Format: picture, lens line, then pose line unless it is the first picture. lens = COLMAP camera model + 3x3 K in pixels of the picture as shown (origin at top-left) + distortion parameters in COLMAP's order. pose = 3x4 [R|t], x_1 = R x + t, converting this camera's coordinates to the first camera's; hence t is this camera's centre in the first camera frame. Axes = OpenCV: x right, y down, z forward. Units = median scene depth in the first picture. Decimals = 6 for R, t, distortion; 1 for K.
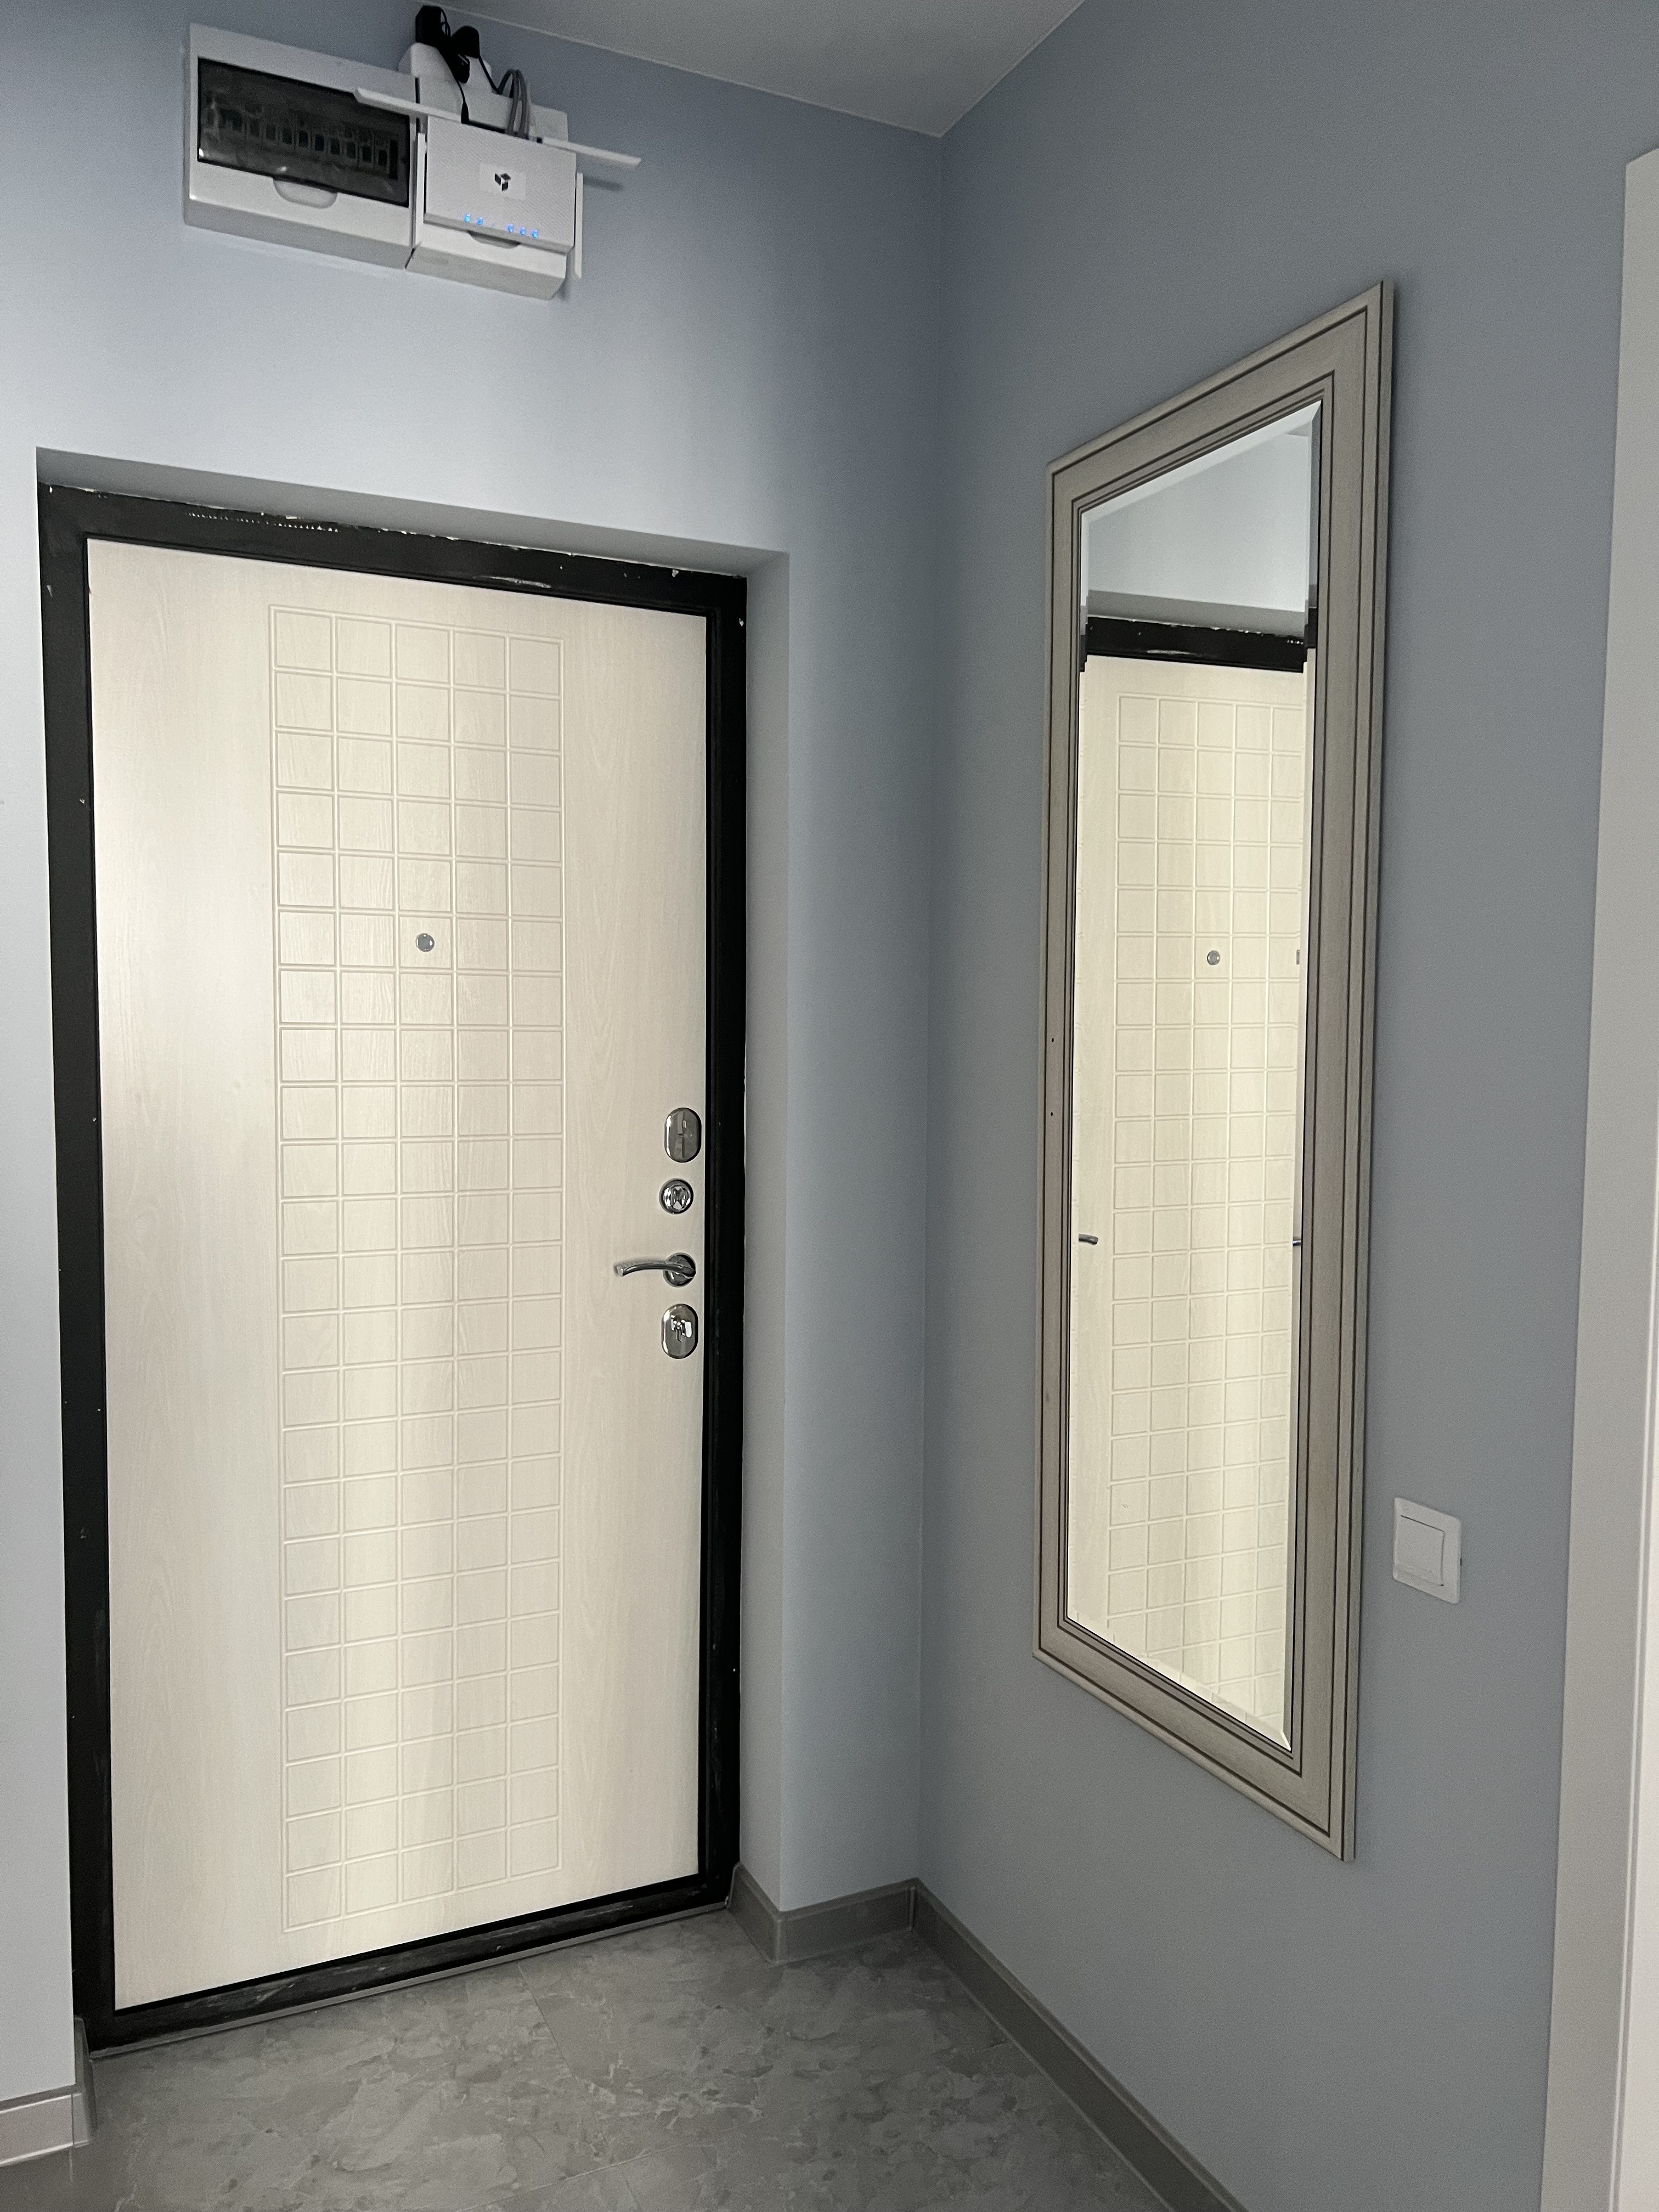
lens RADIAL K [[1646.6, 0, 832.3], [0, 1646.6, 1103.4], [0, 0, 1]] dist [0.008166, -0.014698]
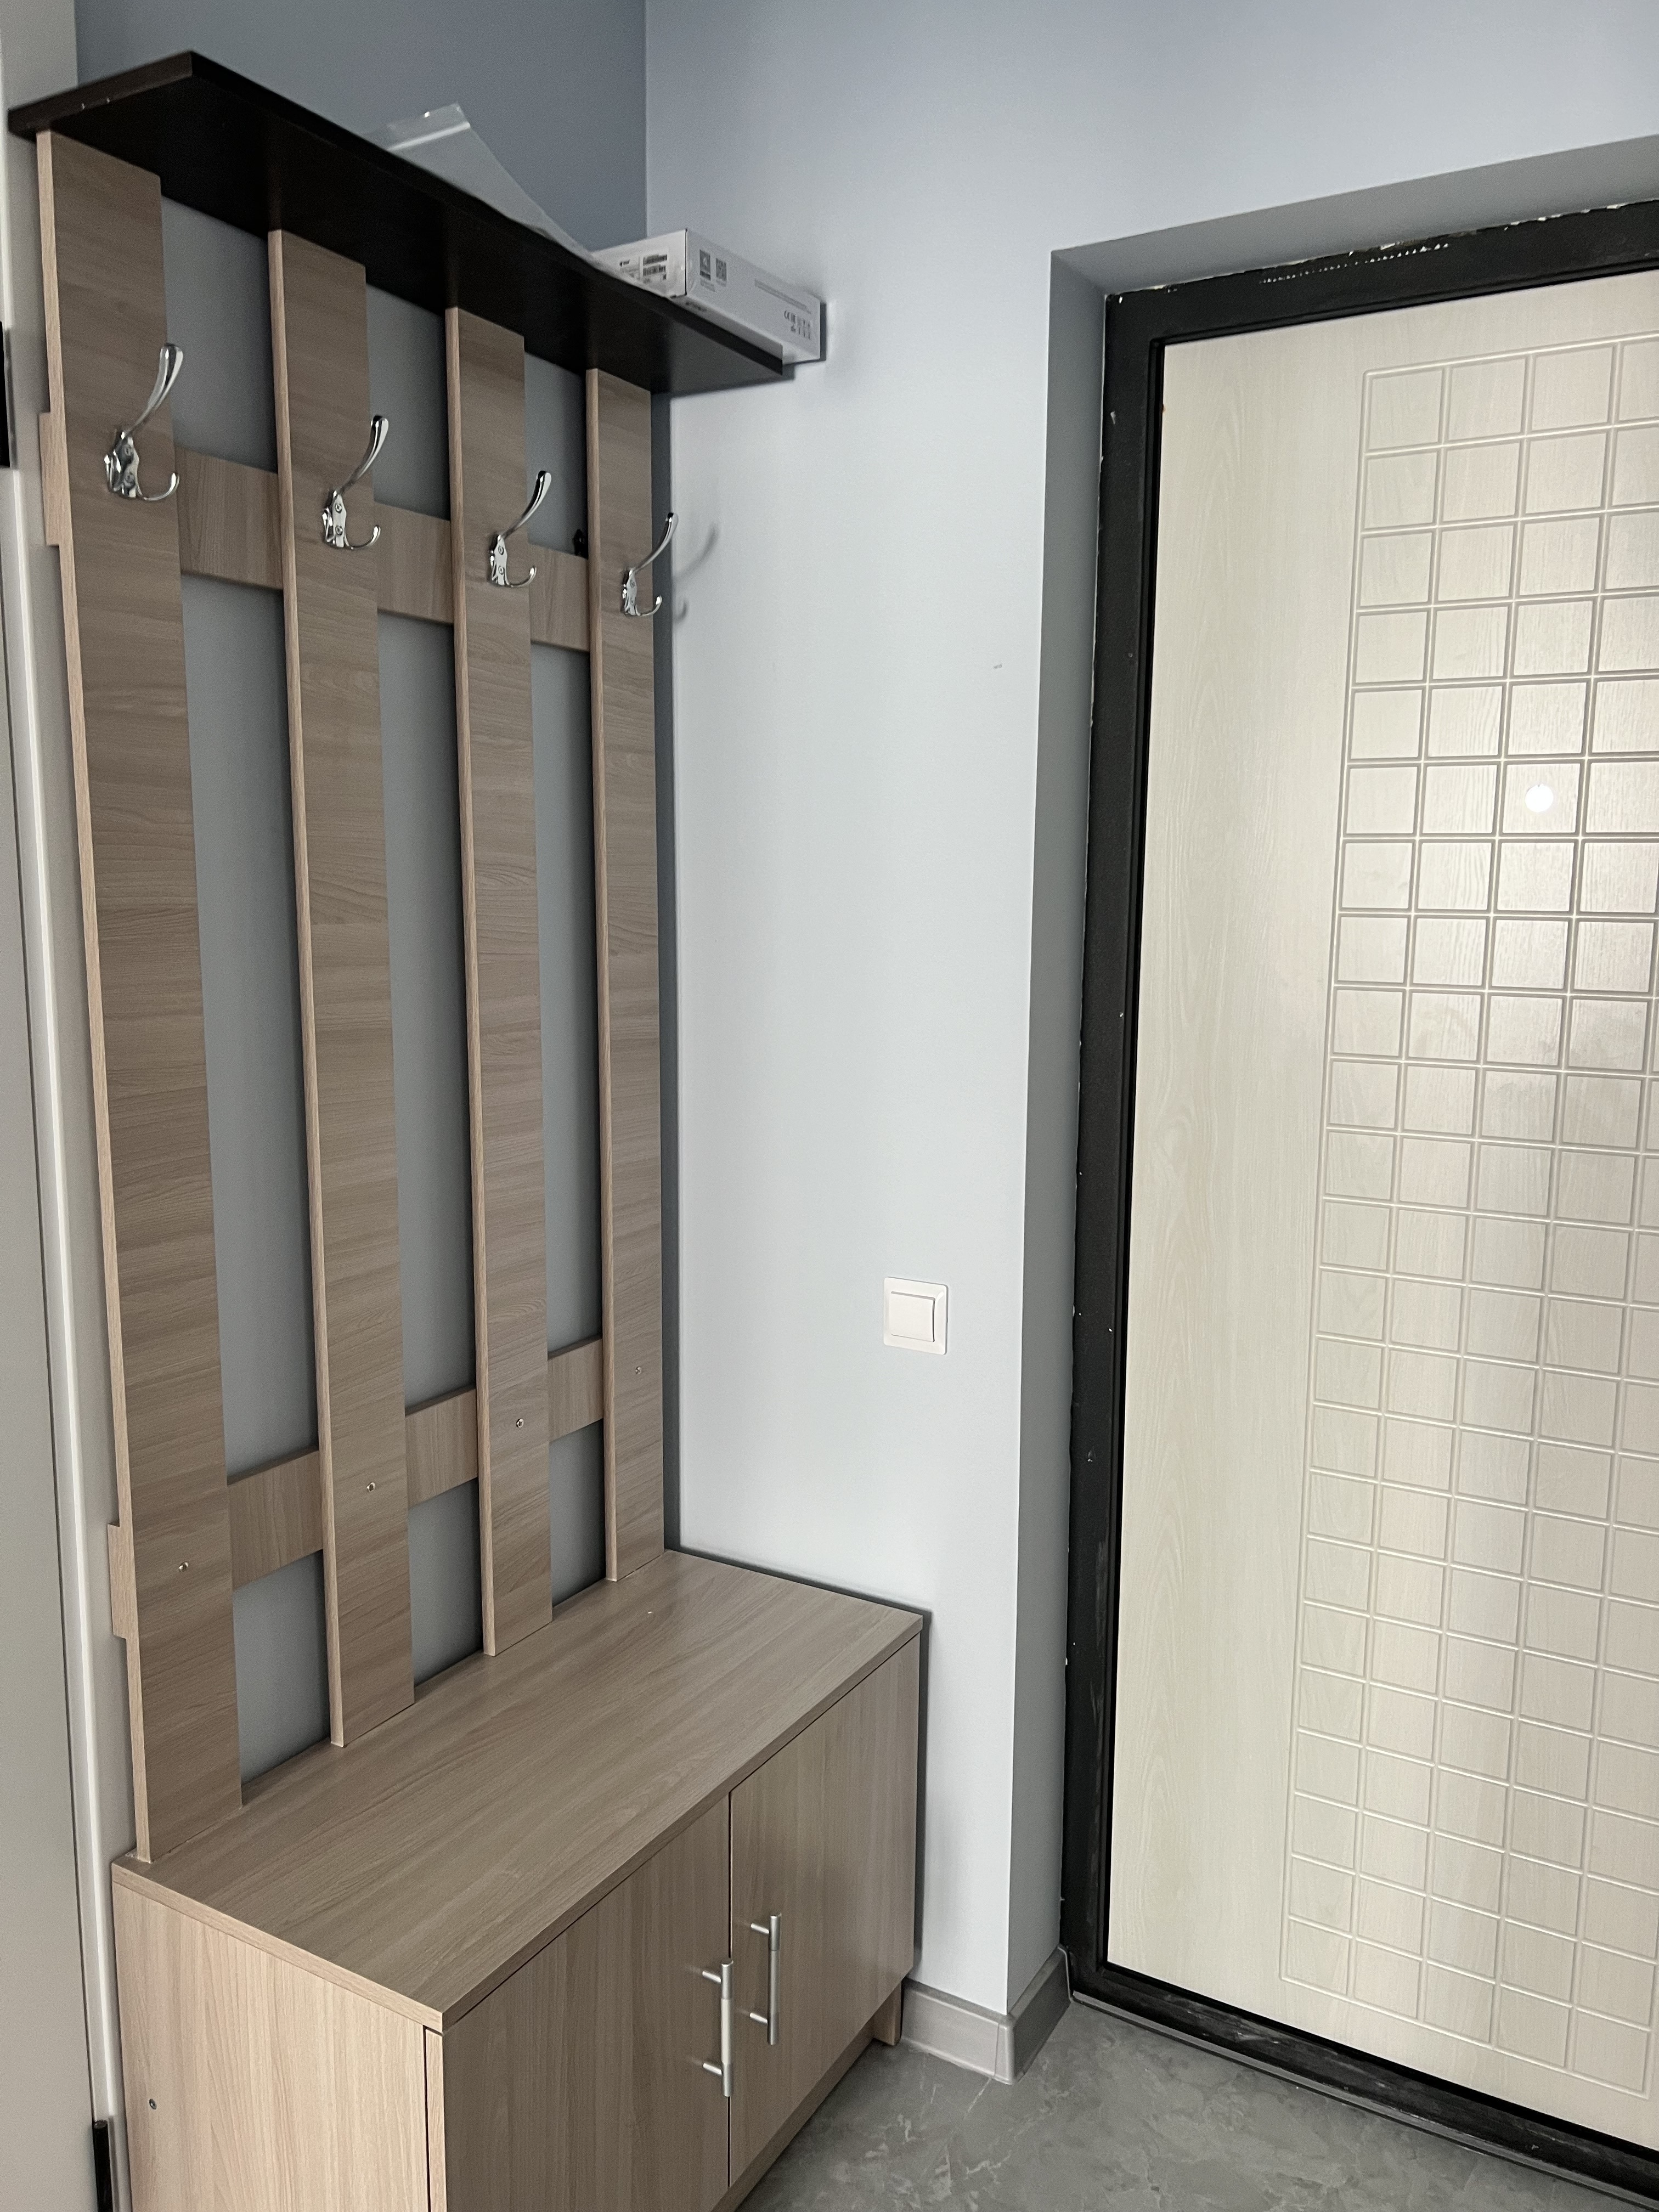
lens RADIAL K [[1646.6, 0, 829.1], [0, 1646.6, 1110.1], [0, 0, 1]] dist [0.008166, -0.014698]
pose [[0.569023, 0.105900, -0.815474, 0.188934], [-0.048197, 0.994263, 0.095487, -0.015762], [0.820908, -0.015031, 0.570862, 0.334715]]
